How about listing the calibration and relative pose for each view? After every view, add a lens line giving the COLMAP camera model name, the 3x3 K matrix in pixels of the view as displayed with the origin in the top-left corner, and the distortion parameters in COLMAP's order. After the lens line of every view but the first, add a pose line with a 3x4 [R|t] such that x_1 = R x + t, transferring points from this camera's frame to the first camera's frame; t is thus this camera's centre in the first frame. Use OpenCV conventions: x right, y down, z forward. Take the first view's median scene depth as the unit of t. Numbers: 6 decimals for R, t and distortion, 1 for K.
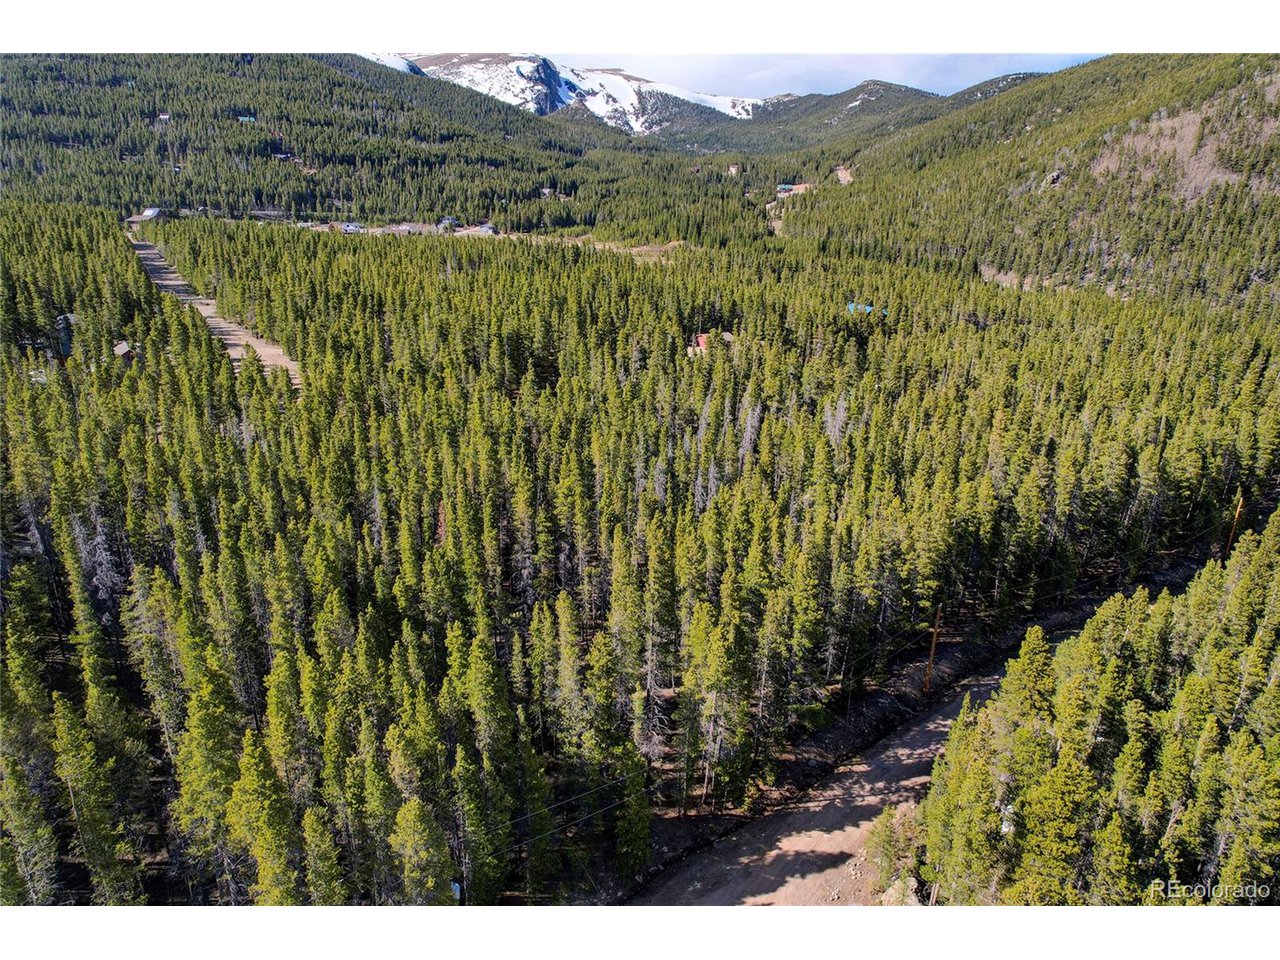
lens RADIAL K [[817.1, 0, 642.8], [0, 817.1, 478.2], [0, 0, 1]] dist [-0.074356, 0.070750]
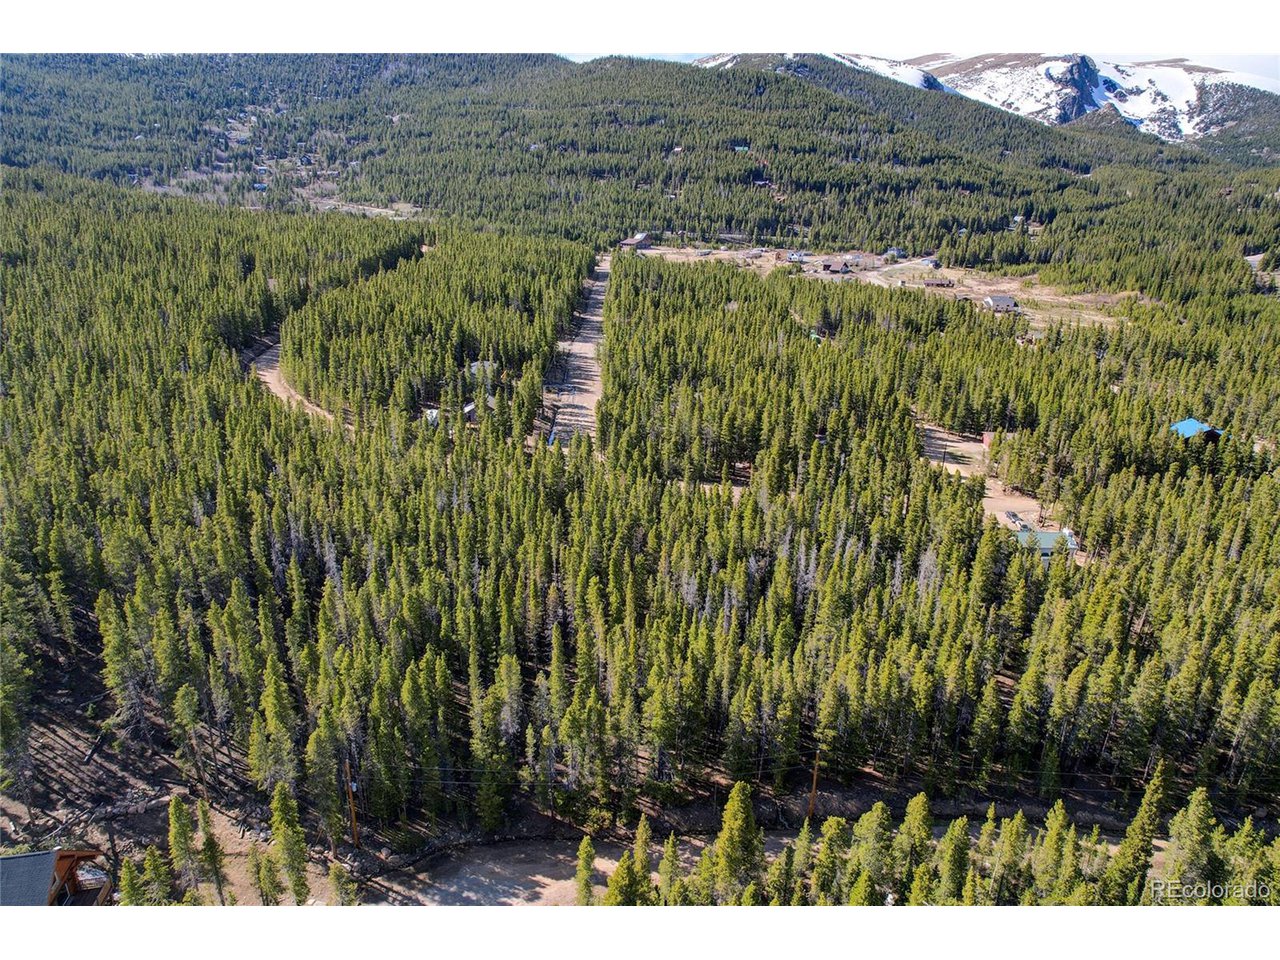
lens RADIAL K [[817.1, 0, 642.8], [0, 817.1, 478.2], [0, 0, 1]] dist [-0.074356, 0.070750]
pose [[0.835726, 0.183806, -0.517473, 0.082409], [-0.185042, 0.981469, 0.049771, -0.030728], [0.517032, 0.054160, 0.854251, -0.024493]]
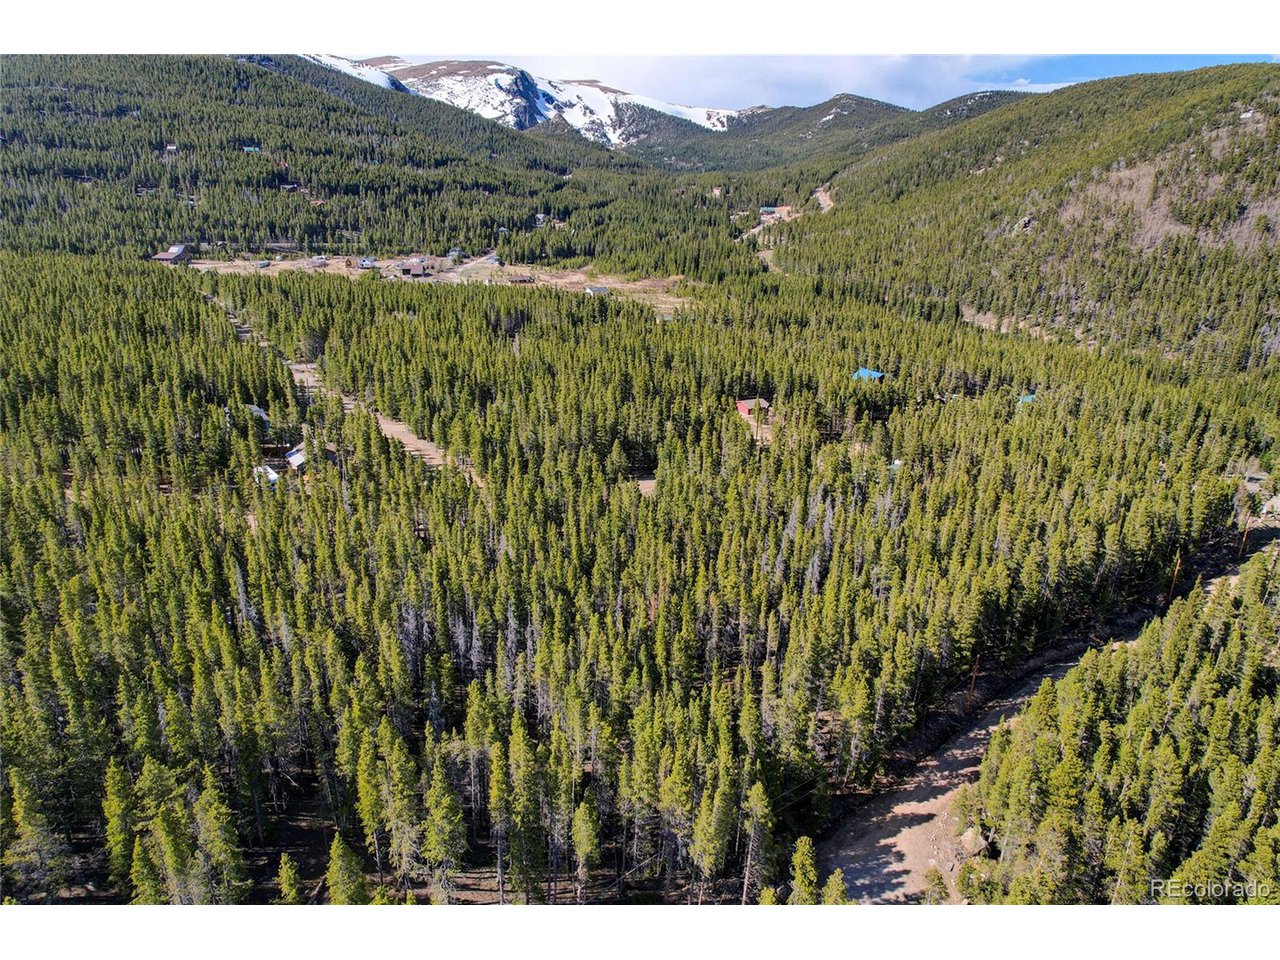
lens RADIAL K [[817.1, 0, 642.8], [0, 817.1, 478.2], [0, 0, 1]] dist [-0.074356, 0.070750]
pose [[0.999446, -0.008830, 0.032092, -0.036192], [0.008967, 0.999951, -0.004146, -0.020629], [-0.032054, 0.004431, 0.999476, -0.058427]]
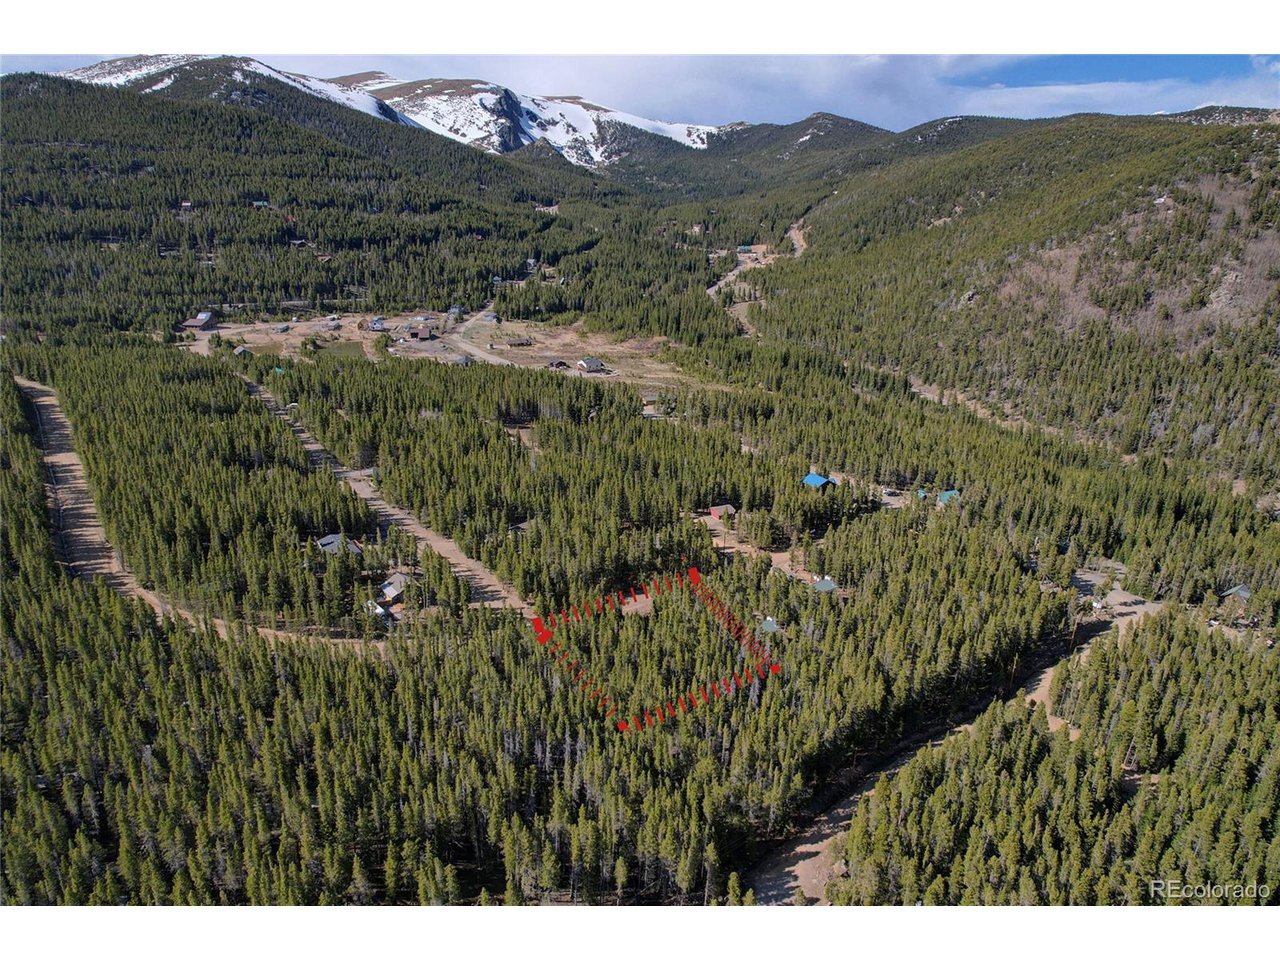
lens RADIAL K [[817.1, 0, 642.8], [0, 817.1, 478.2], [0, 0, 1]] dist [-0.074356, 0.070750]
pose [[0.998460, -0.014305, 0.053602, -0.045325], [0.014595, 0.999881, -0.005012, -0.075812], [-0.053524, 0.005787, 0.998550, -0.162003]]
